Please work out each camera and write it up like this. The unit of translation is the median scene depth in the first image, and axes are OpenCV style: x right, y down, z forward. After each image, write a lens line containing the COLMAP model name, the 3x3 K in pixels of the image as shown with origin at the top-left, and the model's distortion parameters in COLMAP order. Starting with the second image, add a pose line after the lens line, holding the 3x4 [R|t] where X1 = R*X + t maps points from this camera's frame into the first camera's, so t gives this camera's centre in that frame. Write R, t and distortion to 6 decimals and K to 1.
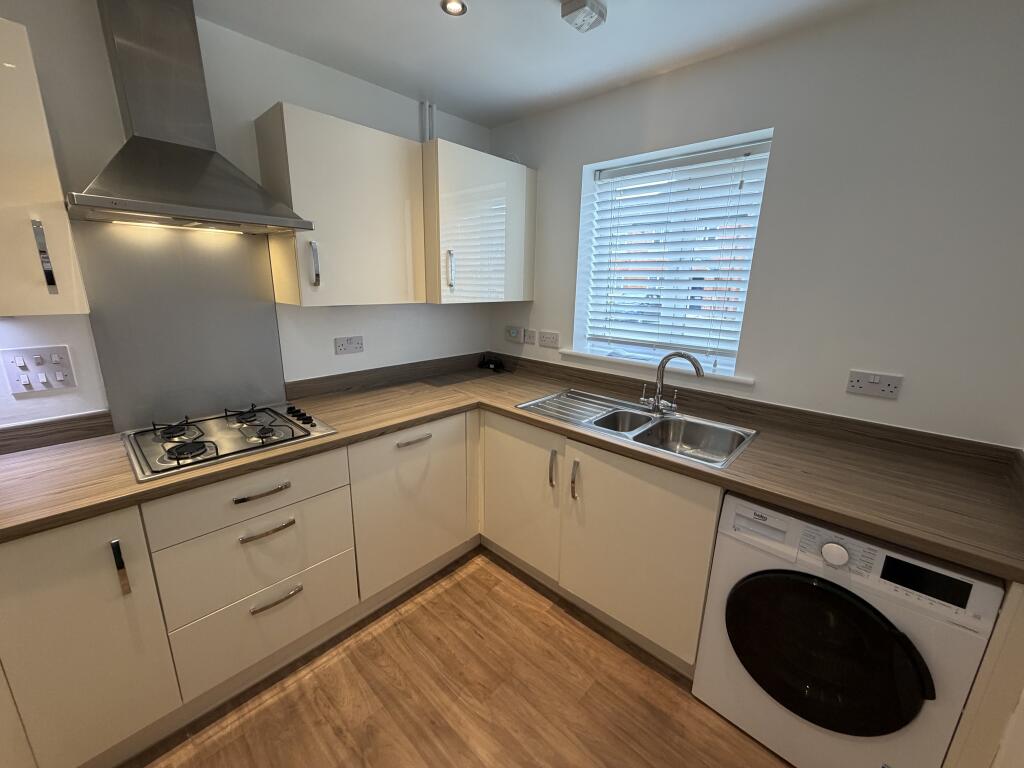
lens RADIAL K [[408.1, 0, 508.5], [0, 408.1, 383.1], [0, 0, 1]] dist [0.000805, 0.000200]
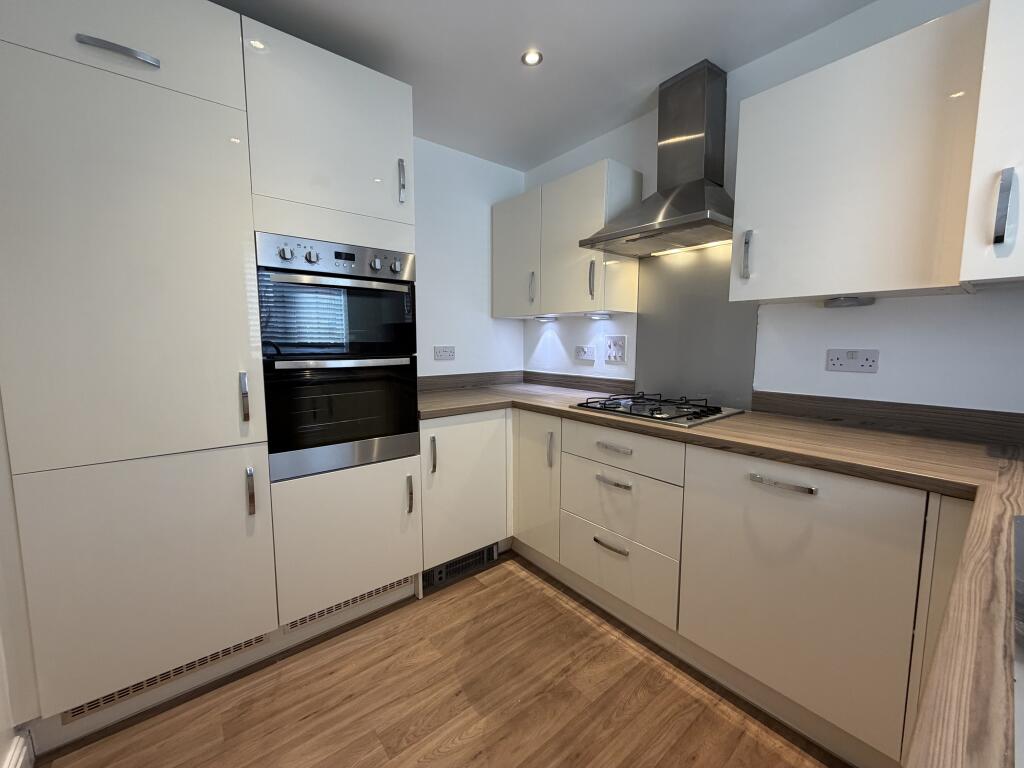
lens RADIAL K [[408.1, 0, 508.5], [0, 408.1, 383.1], [0, 0, 1]] dist [0.000805, 0.000200]
pose [[-0.137162, 0.085396, -0.986861, 0.575986], [-0.245805, 0.962181, 0.117425, 0.013791], [0.959566, 0.258681, -0.110984, 0.707175]]
